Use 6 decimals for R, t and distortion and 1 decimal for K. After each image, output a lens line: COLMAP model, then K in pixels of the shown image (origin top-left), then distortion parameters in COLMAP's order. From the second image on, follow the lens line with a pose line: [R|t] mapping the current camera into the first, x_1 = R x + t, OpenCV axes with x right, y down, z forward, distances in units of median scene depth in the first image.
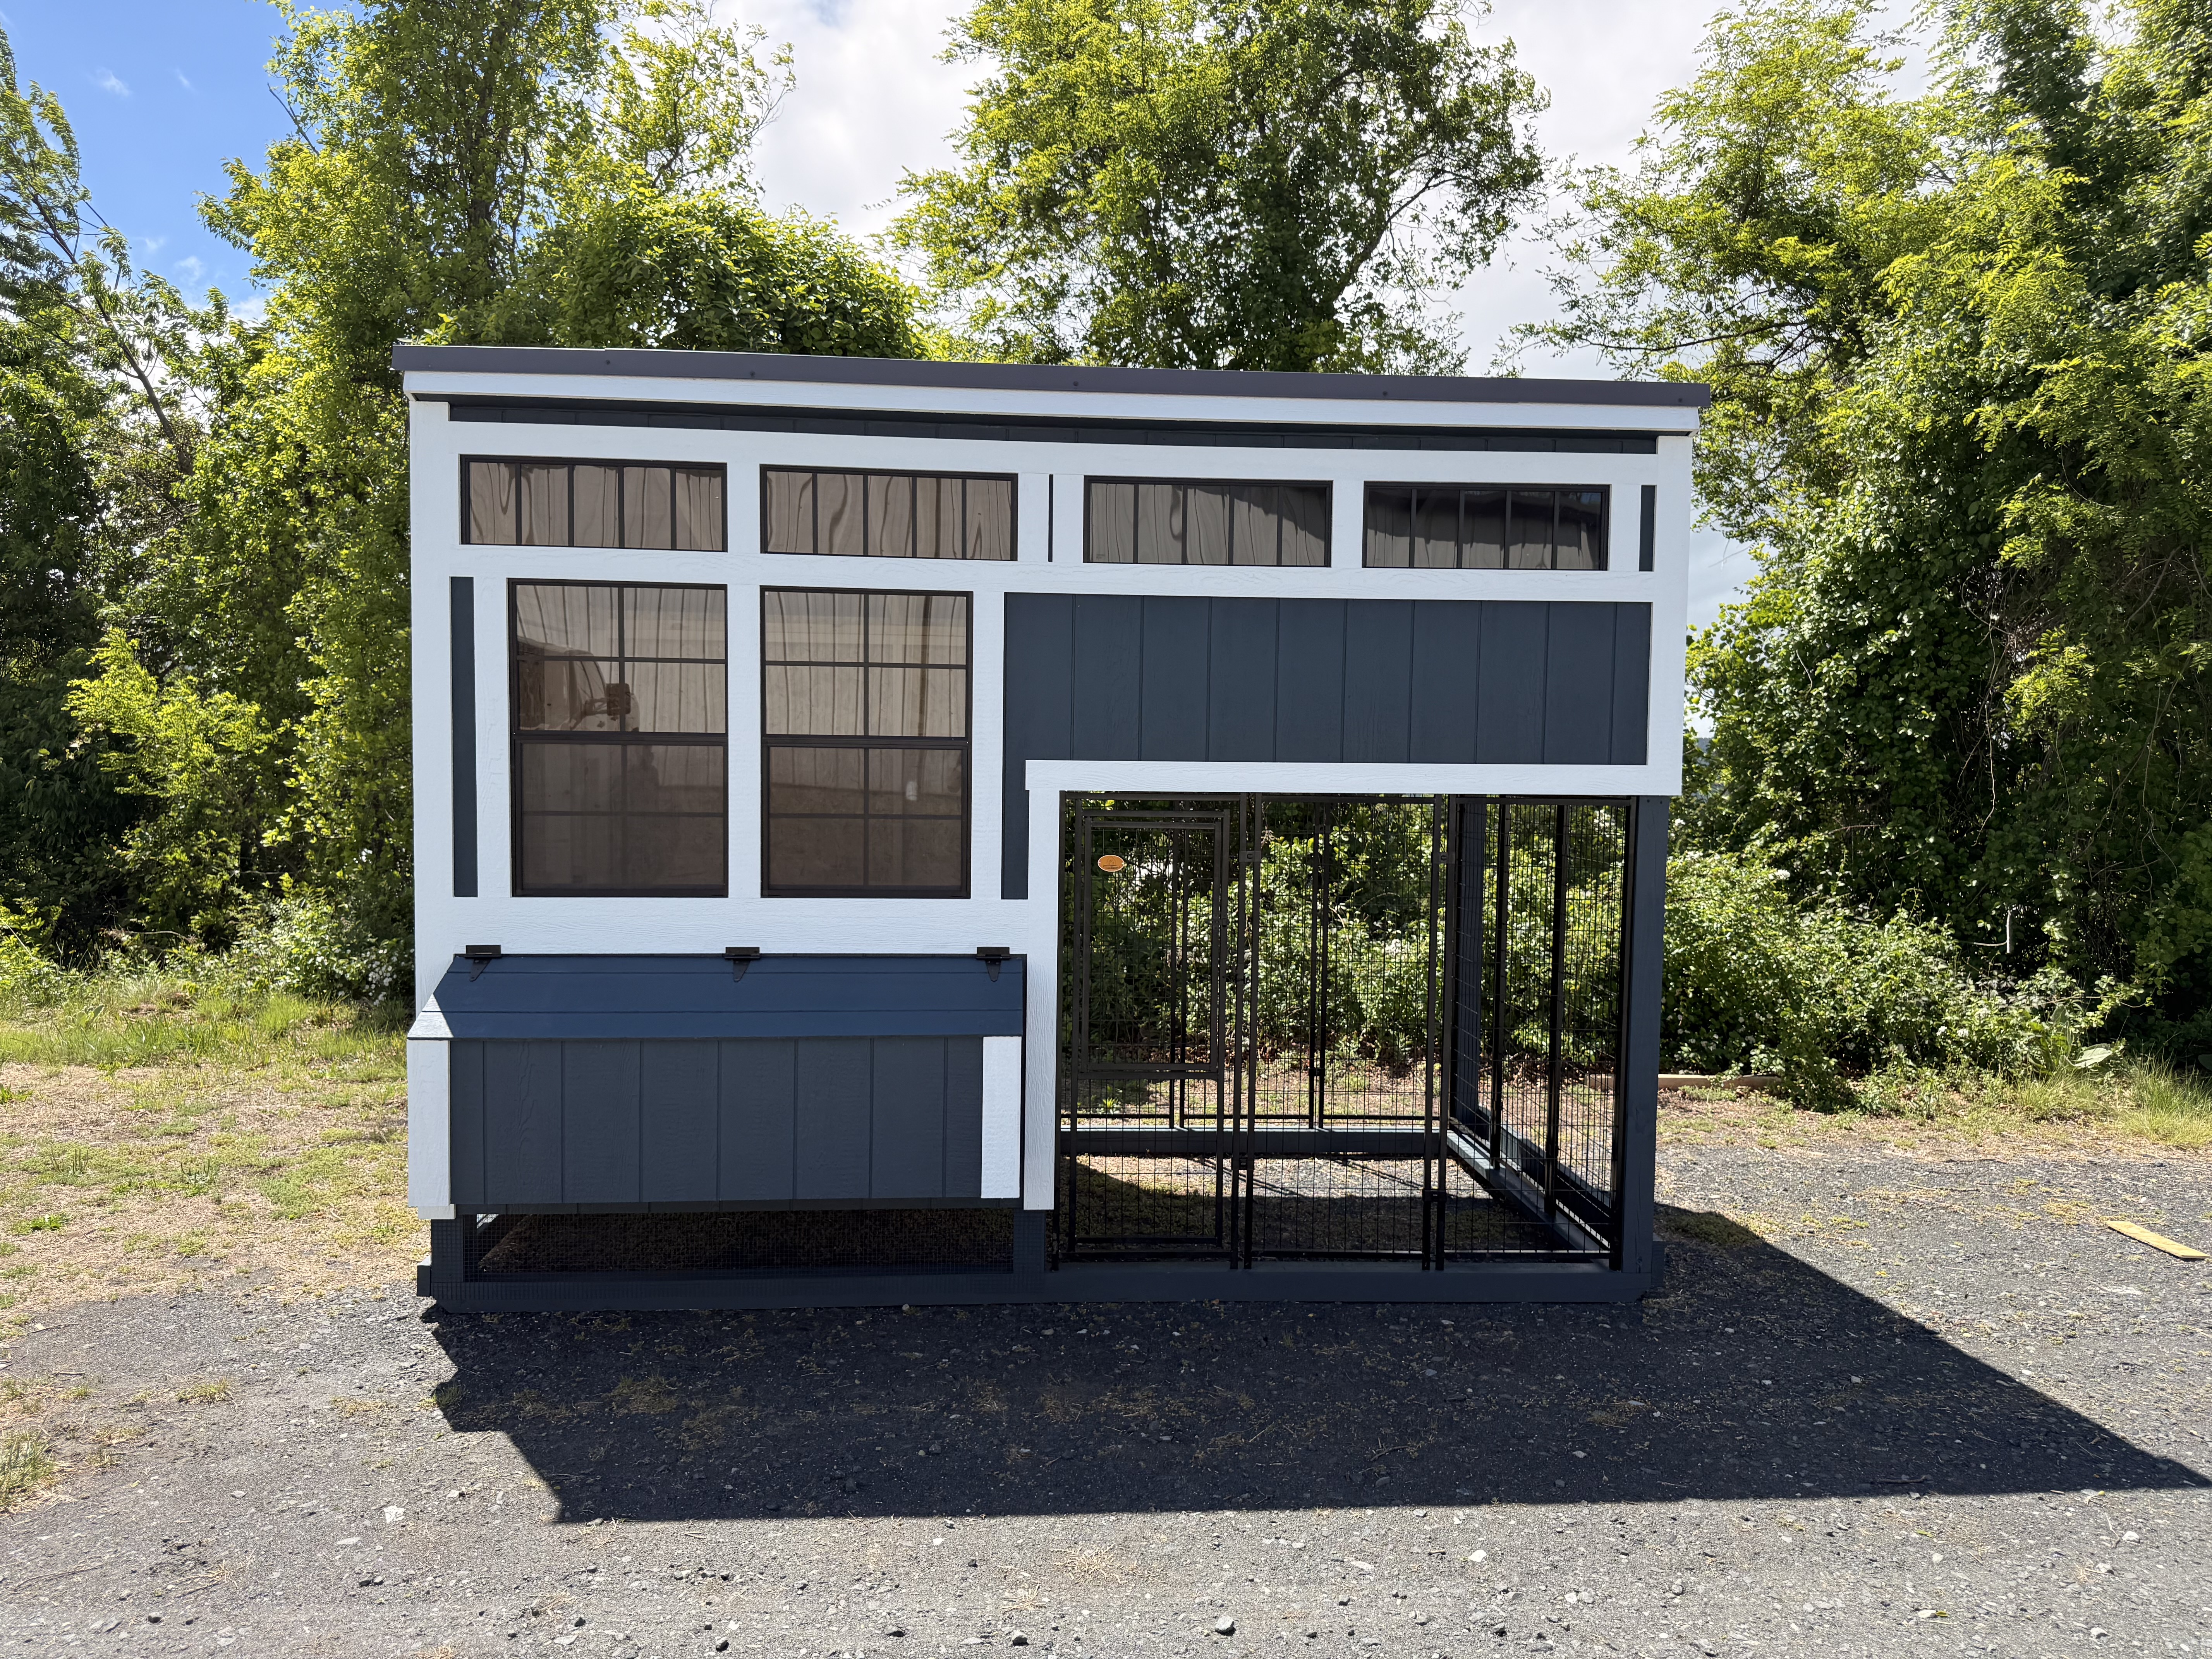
lens RADIAL K [[1459.3, 0, 1106.0], [0, 1459.3, 829.5], [0, 0, 1]] dist [0.001434, 0.000953]
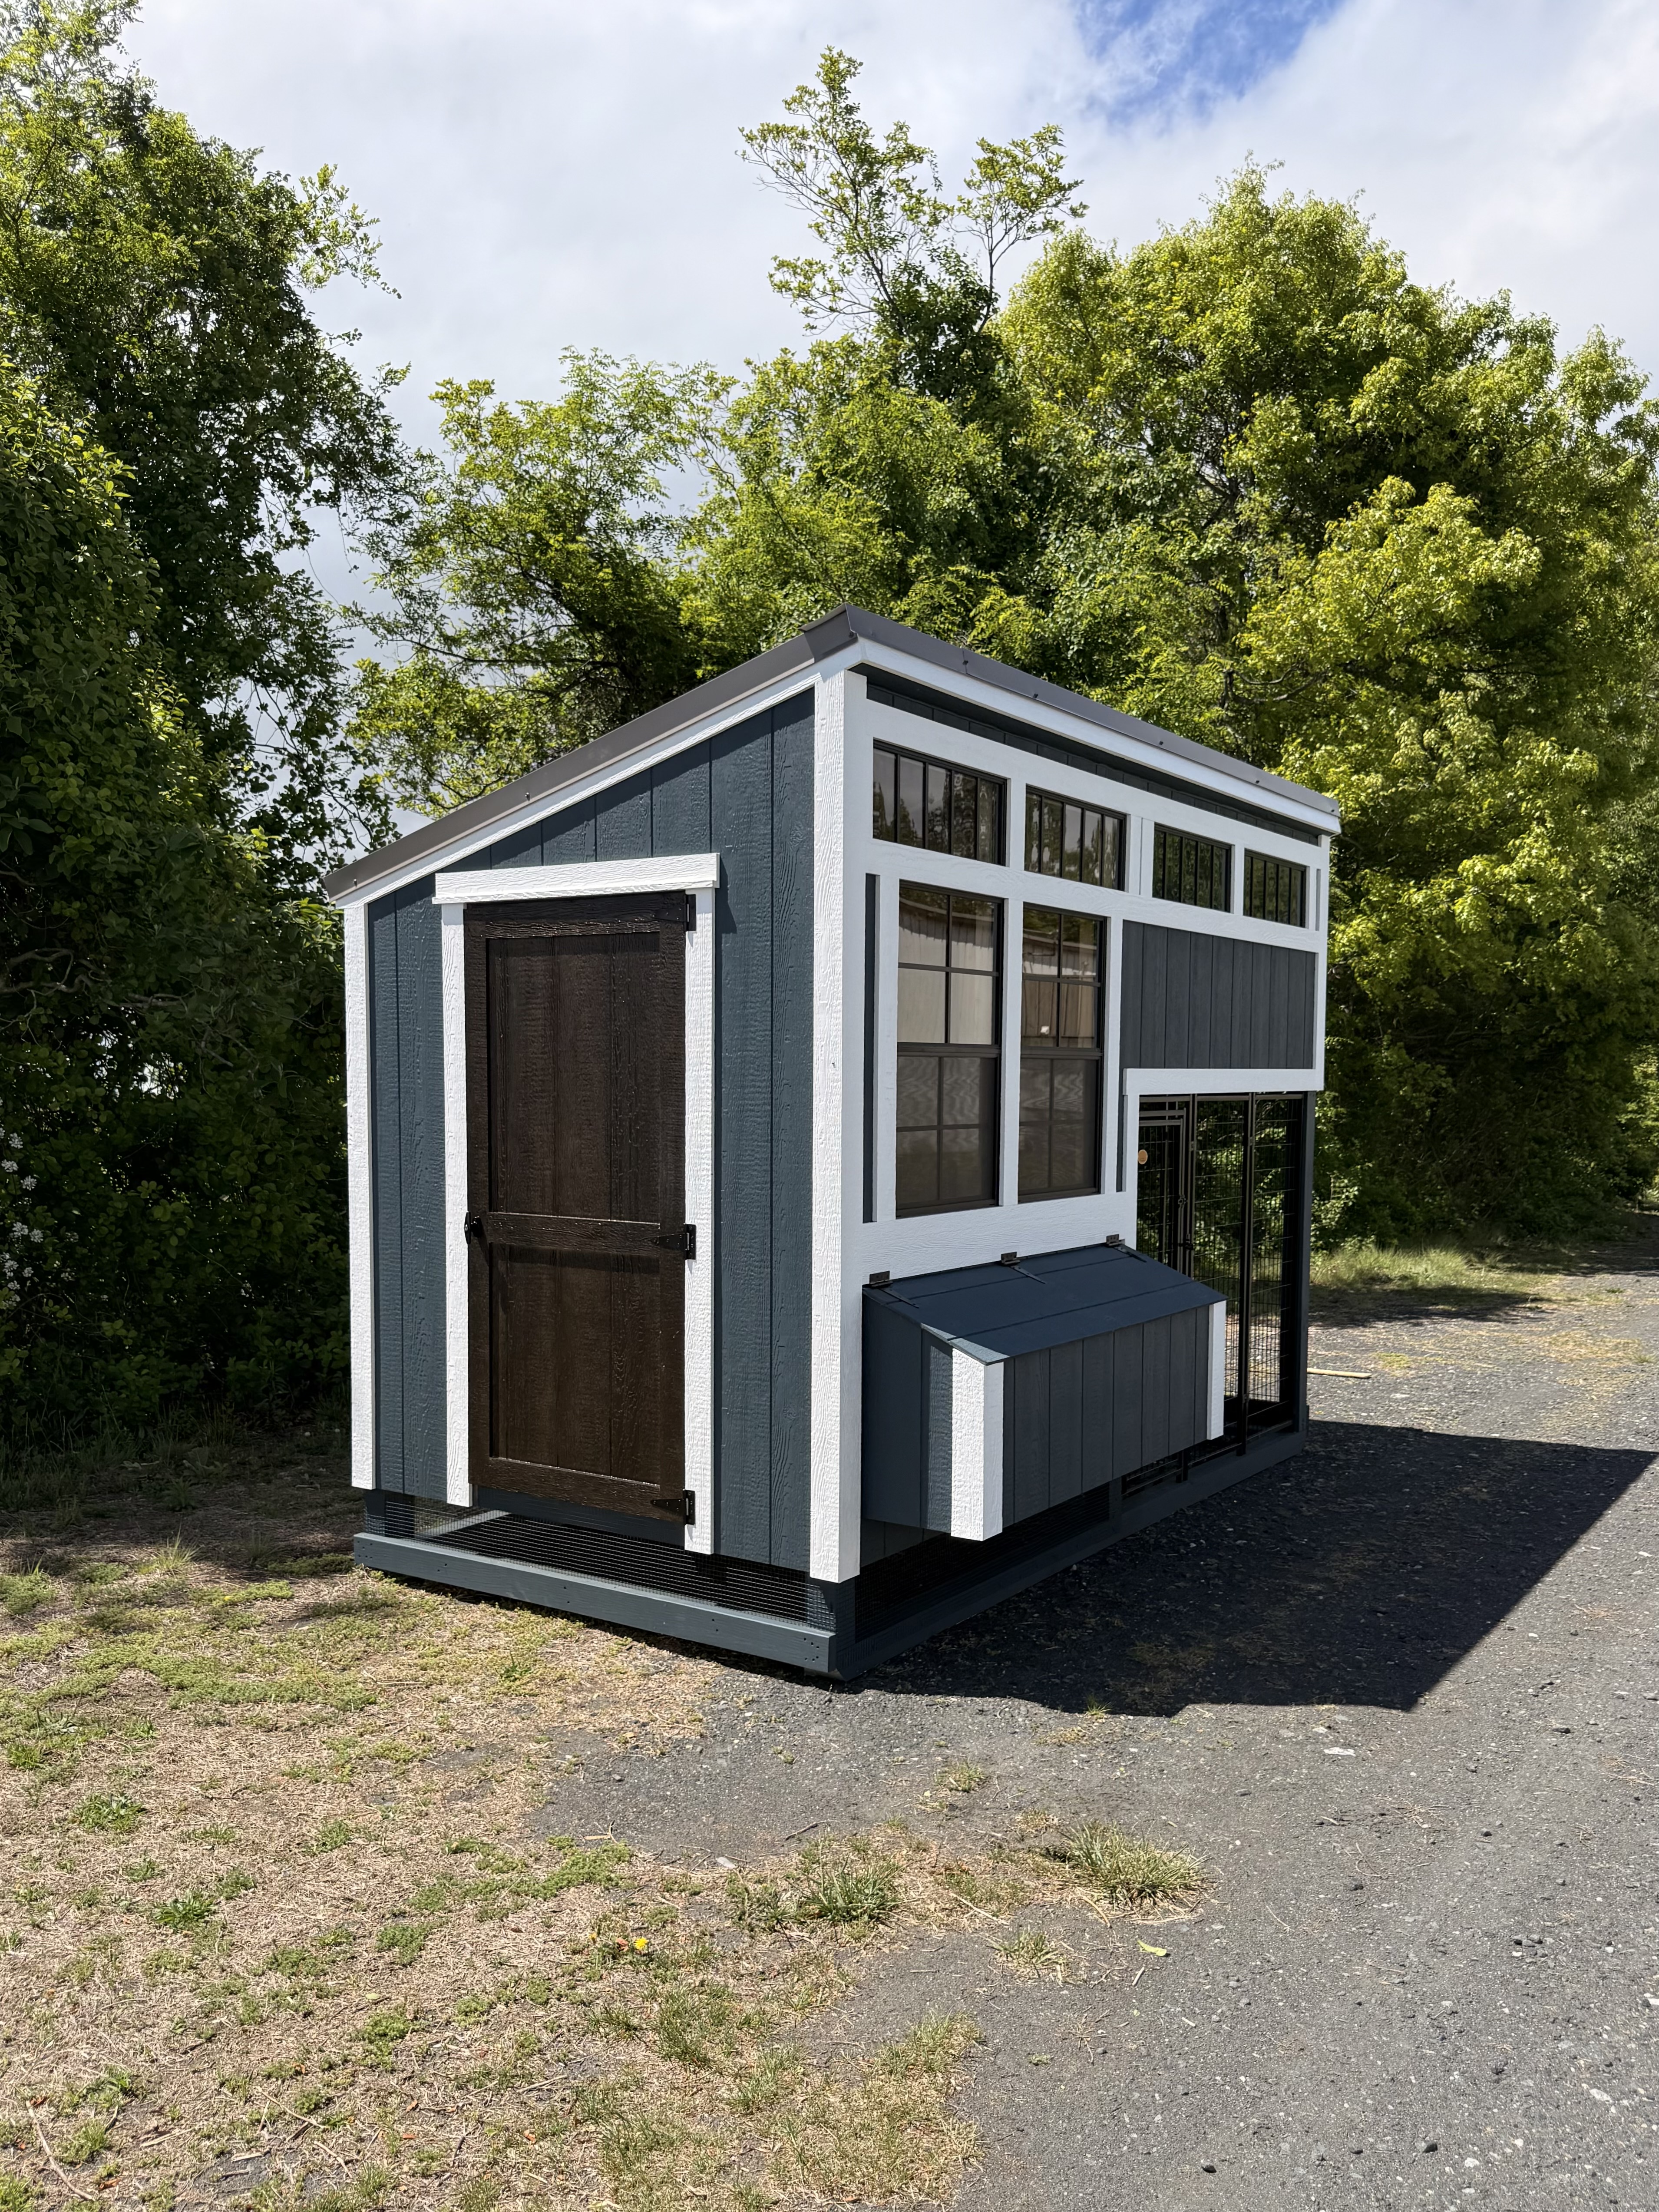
lens RADIAL K [[1784.7, 0, 829.5], [0, 1784.7, 1106.0], [0, 0, 1]] dist [-0.001714, -0.000547]
pose [[0.608782, -0.023702, 0.792983, -1.343149], [-0.007816, 0.999326, 0.035870, -0.067584], [-0.793299, -0.028035, 0.608186, 0.341064]]
